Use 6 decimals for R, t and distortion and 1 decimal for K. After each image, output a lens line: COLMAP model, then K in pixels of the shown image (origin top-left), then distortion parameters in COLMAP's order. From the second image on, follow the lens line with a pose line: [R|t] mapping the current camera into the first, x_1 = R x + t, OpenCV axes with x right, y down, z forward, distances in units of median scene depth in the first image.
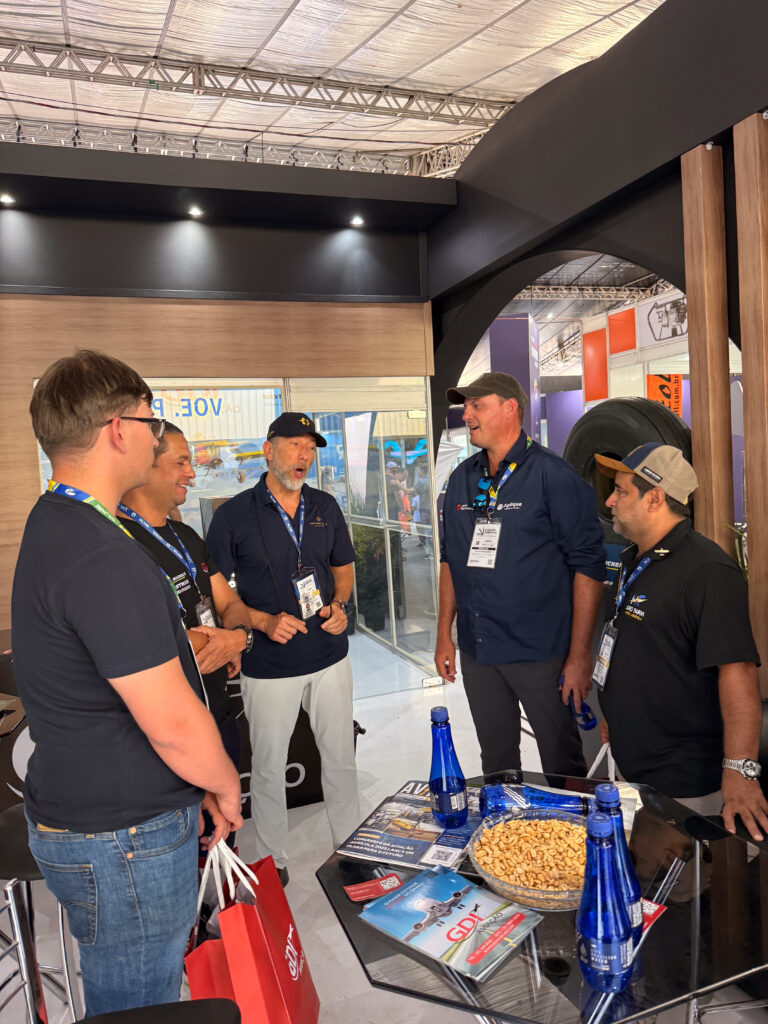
lens RADIAL K [[735.5, 0, 388.0], [0, 735.5, 506.6], [0, 0, 1]] dist [-0.001822, -0.008225]
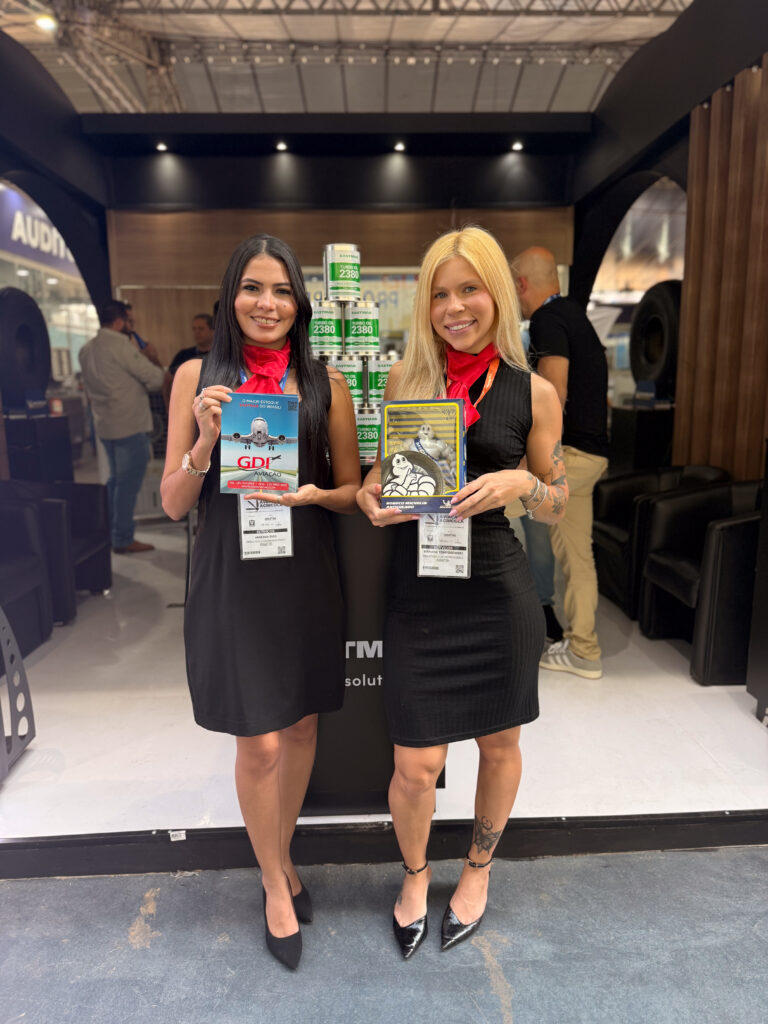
lens RADIAL K [[735.5, 0, 388.0], [0, 735.5, 506.6], [0, 0, 1]] dist [-0.001822, -0.008225]
pose [[0.947541, 0.100946, -0.303276, 0.106449], [-0.059848, 0.988071, 0.141896, 0.045705], [0.313982, -0.116302, 0.942279, -0.218234]]
